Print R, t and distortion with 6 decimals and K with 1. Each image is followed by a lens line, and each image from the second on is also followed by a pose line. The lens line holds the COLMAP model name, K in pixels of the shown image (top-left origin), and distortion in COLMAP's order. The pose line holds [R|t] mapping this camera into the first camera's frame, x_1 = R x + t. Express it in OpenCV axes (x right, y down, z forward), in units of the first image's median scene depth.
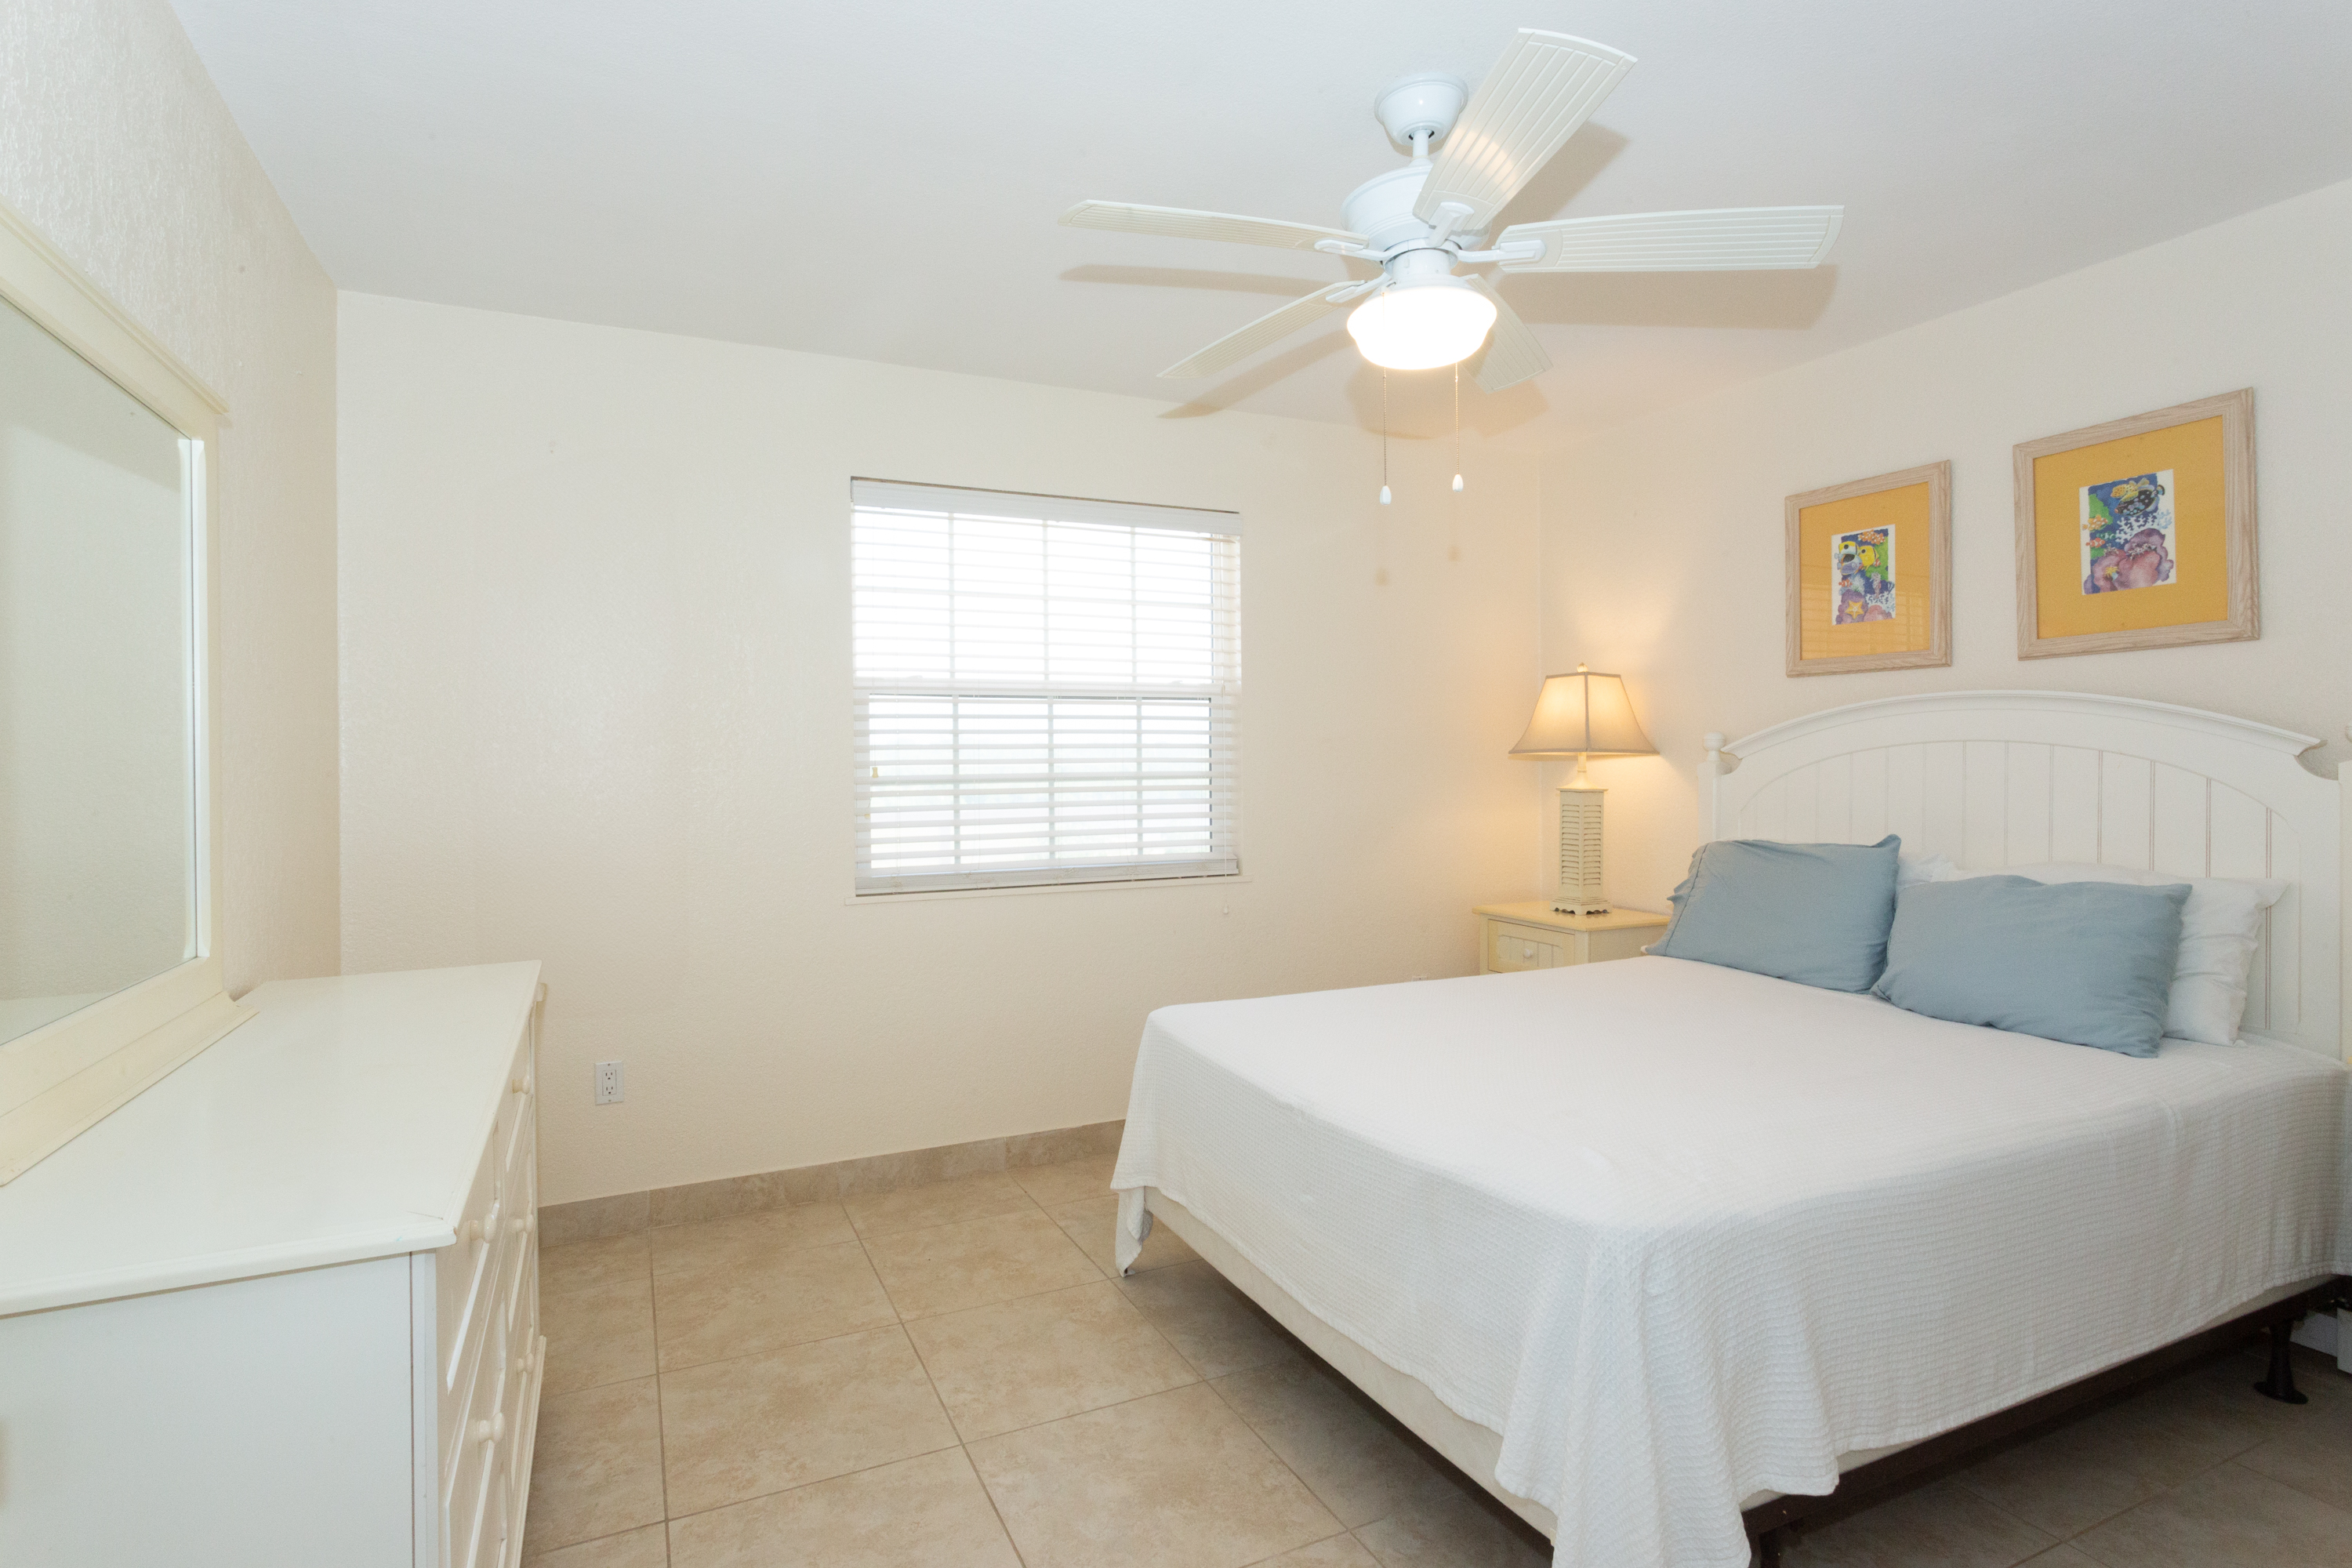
lens RADIAL K [[1186.6, 0, 1182.7], [0, 1186.6, 760.8], [0, 0, 1]] dist [0.003332, 0.001680]
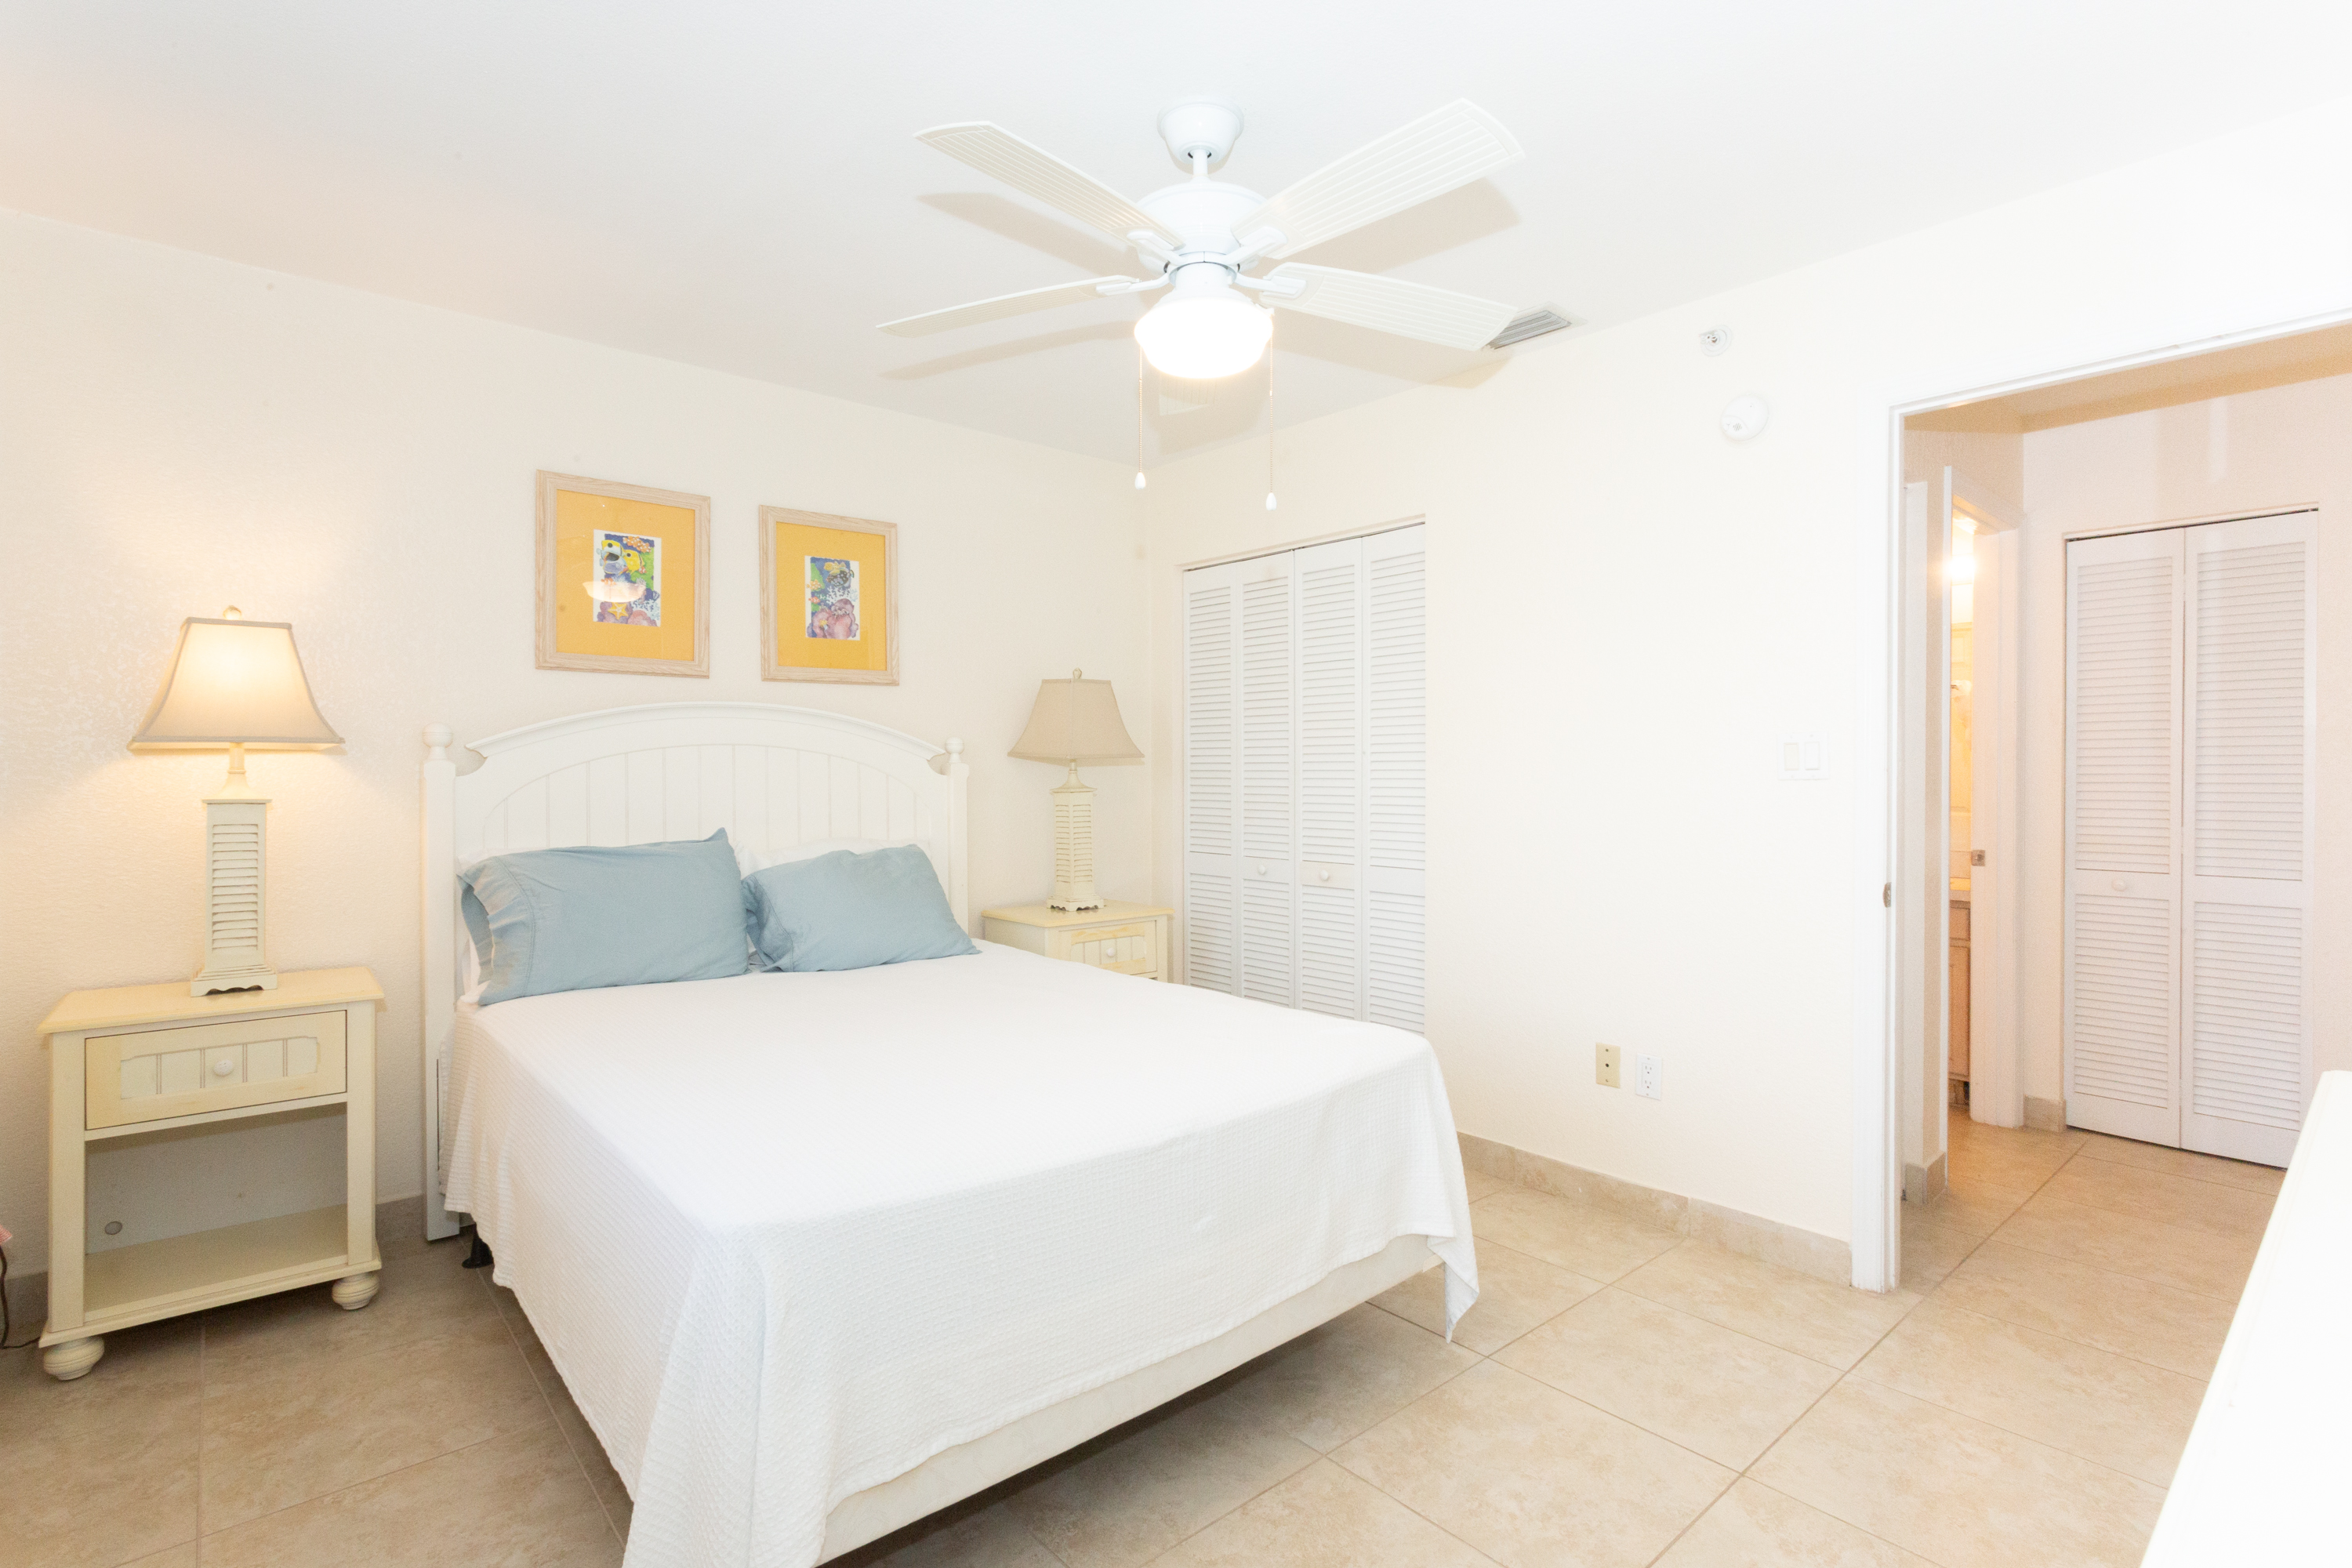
lens RADIAL K [[1104.3, 0, 1166.1], [0, 1104.3, 775.5], [0, 0, 1]] dist [0.002436, 0.000400]
pose [[-0.256079, 0.002644, 0.966652, -0.533412], [0.003347, 0.999993, -0.001849, 0.018131], [-0.966650, 0.002762, -0.256086, 0.929836]]
